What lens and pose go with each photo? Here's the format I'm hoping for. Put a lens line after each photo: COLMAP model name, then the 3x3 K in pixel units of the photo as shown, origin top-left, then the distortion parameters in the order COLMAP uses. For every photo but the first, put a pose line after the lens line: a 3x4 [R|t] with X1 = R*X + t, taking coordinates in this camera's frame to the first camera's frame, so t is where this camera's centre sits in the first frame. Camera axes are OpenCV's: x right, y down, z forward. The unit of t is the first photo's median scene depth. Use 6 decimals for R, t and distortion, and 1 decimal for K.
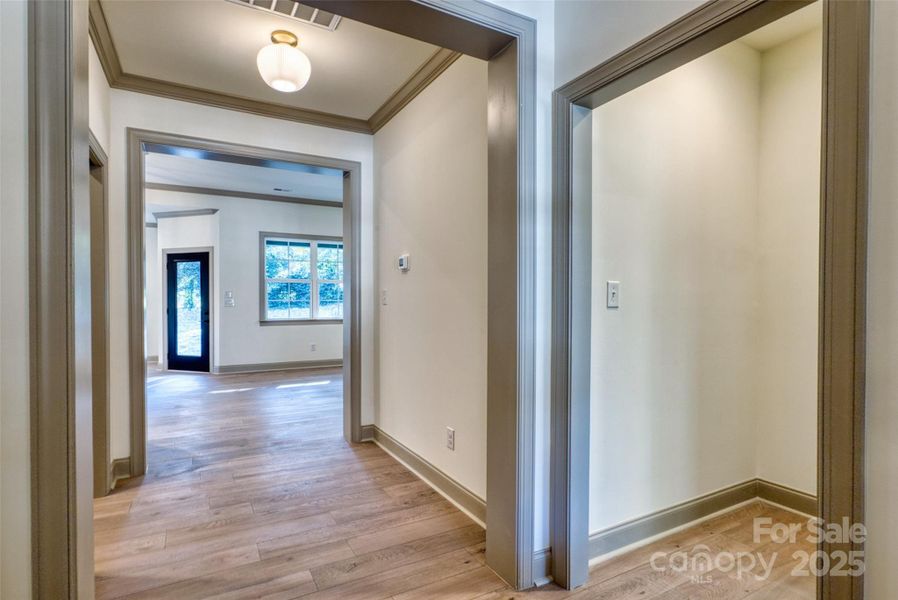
lens RADIAL K [[415.3, 0, 439.3], [0, 415.3, 300.8], [0, 0, 1]] dist [0.010175, -0.000194]
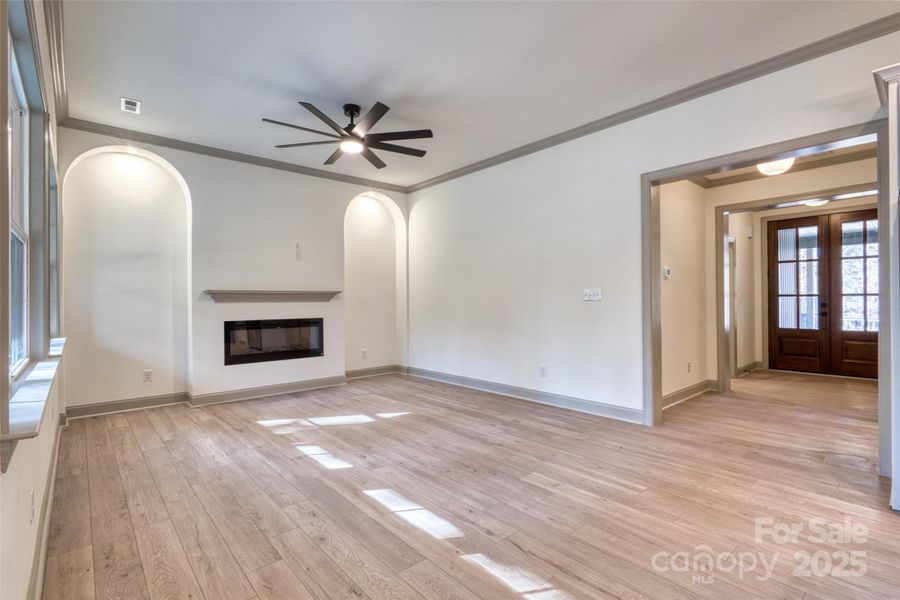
lens RADIAL K [[416.2, 0, 440.3], [0, 416.2, 300.8], [0, 0, 1]] dist [0.010175, -0.000194]
pose [[-0.168818, 0.003332, 0.985642, -1.238323], [0.012284, 0.999924, -0.001276, 0.007053], [-0.985571, 0.011892, -0.168846, 1.798120]]
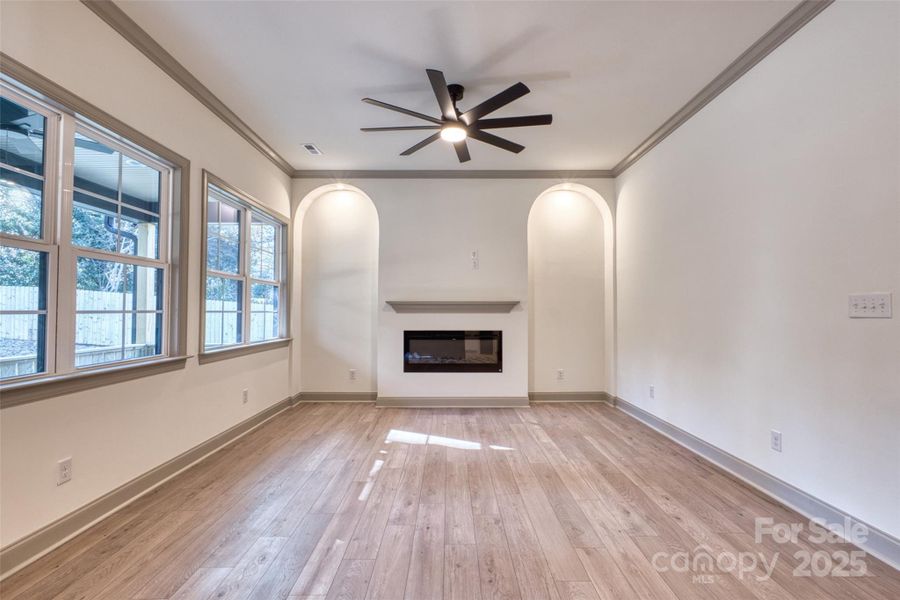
lens RADIAL K [[416.5, 0, 451.9], [0, 416.5, 301.7], [0, 0, 1]] dist [-0.004387, -0.000272]
pose [[0.503313, 0.022949, 0.863800, -0.919806], [0.001495, 0.999623, -0.027428, 0.003578], [-0.864103, 0.015096, 0.503088, 1.362584]]
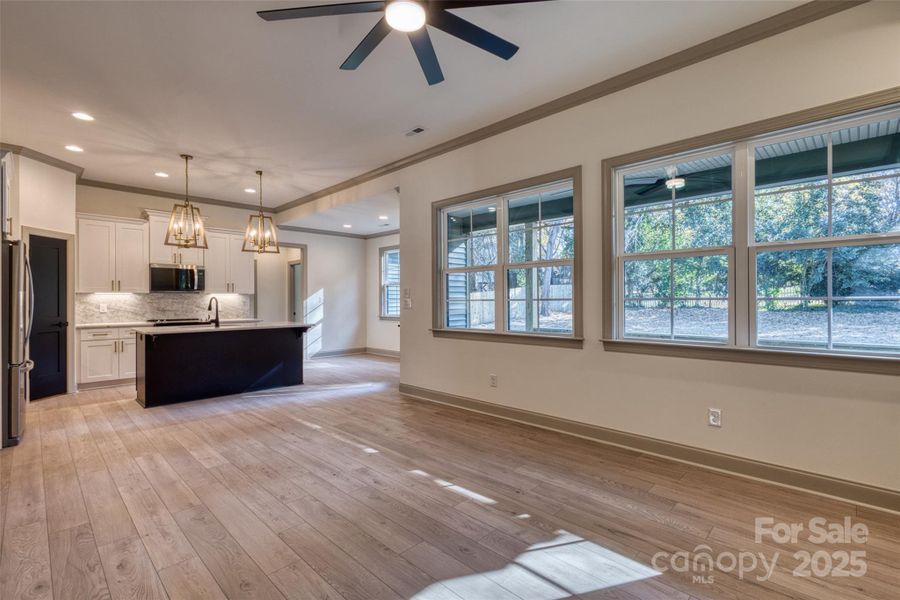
lens RADIAL K [[418.9, 0, 454.6], [0, 418.9, 300.5], [0, 0, 1]] dist [0.015892, -0.000182]
pose [[0.265468, 0.002709, -0.964116, 0.519520], [0.005044, 0.999978, 0.004198, -0.004416], [0.964106, -0.005977, 0.265449, 1.745986]]
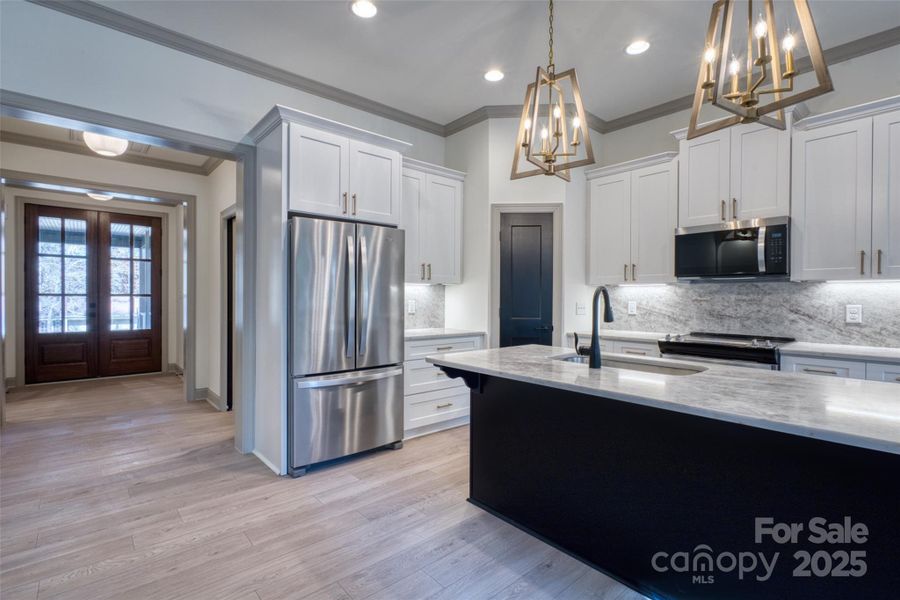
lens RADIAL K [[418.9, 0, 454.6], [0, 418.9, 300.5], [0, 0, 1]] dist [0.015892, -0.000182]
pose [[-0.982990, -0.003004, -0.183632, -0.885877], [-0.004961, 0.999936, 0.010199, -0.001959], [0.183589, 0.010937, -0.982942, 1.838361]]
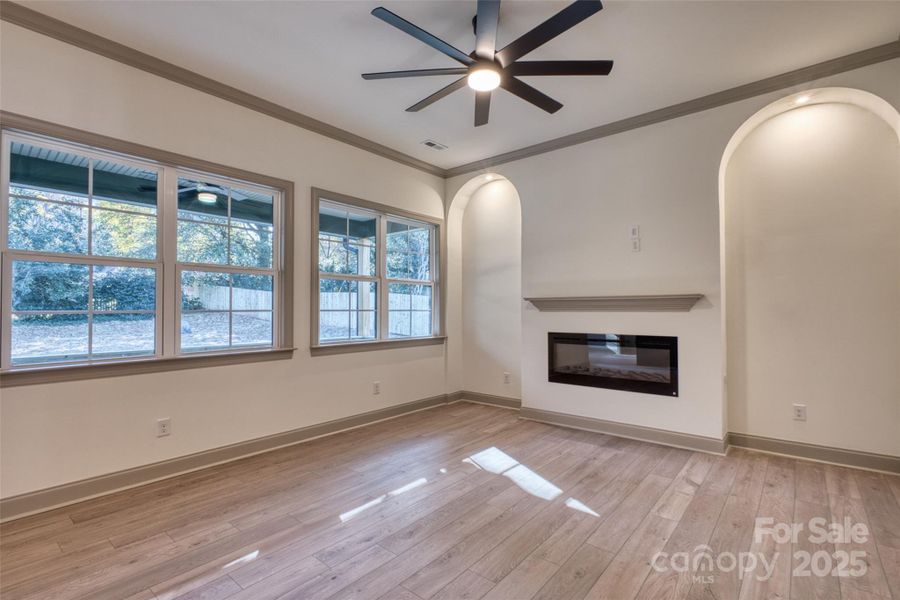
lens RADIAL K [[416.5, 0, 451.9], [0, 416.5, 301.7], [0, 0, 1]] dist [-0.004387, -0.000272]
pose [[0.940631, 0.005862, 0.339381, -0.396375], [0.002020, 0.999736, -0.022867, 0.001743], [-0.339426, 0.022195, 0.940371, 1.169616]]
